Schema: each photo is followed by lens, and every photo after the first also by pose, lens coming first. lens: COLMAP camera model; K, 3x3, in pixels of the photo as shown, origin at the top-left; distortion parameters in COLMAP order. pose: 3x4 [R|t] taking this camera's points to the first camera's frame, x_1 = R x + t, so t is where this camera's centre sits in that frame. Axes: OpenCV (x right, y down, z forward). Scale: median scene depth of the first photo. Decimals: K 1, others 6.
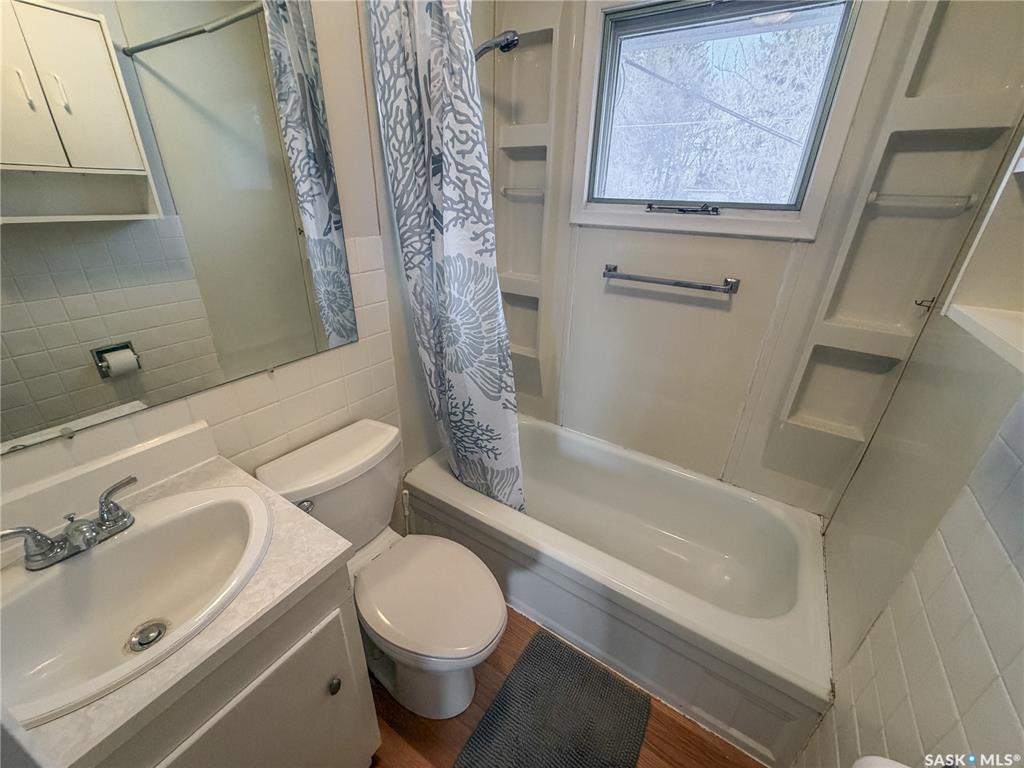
lens RADIAL K [[409.1, 0, 507.9], [0, 409.1, 386.7], [0, 0, 1]] dist [0.001117, -0.000391]
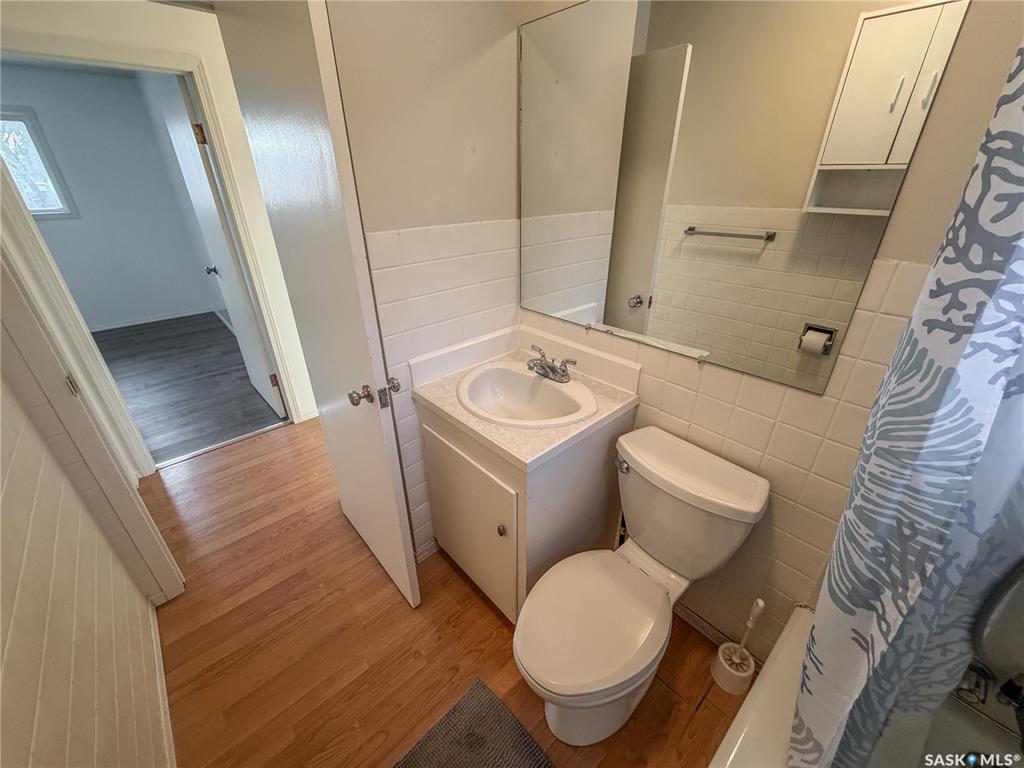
lens RADIAL K [[409.1, 0, 507.3], [0, 409.1, 381.3], [0, 0, 1]] dist [0.001117, -0.000391]
pose [[-0.265445, 0.412008, -0.871659, 0.475047], [-0.406979, 0.771711, 0.488702, -0.306059], [0.874018, 0.484470, -0.037168, 0.625397]]
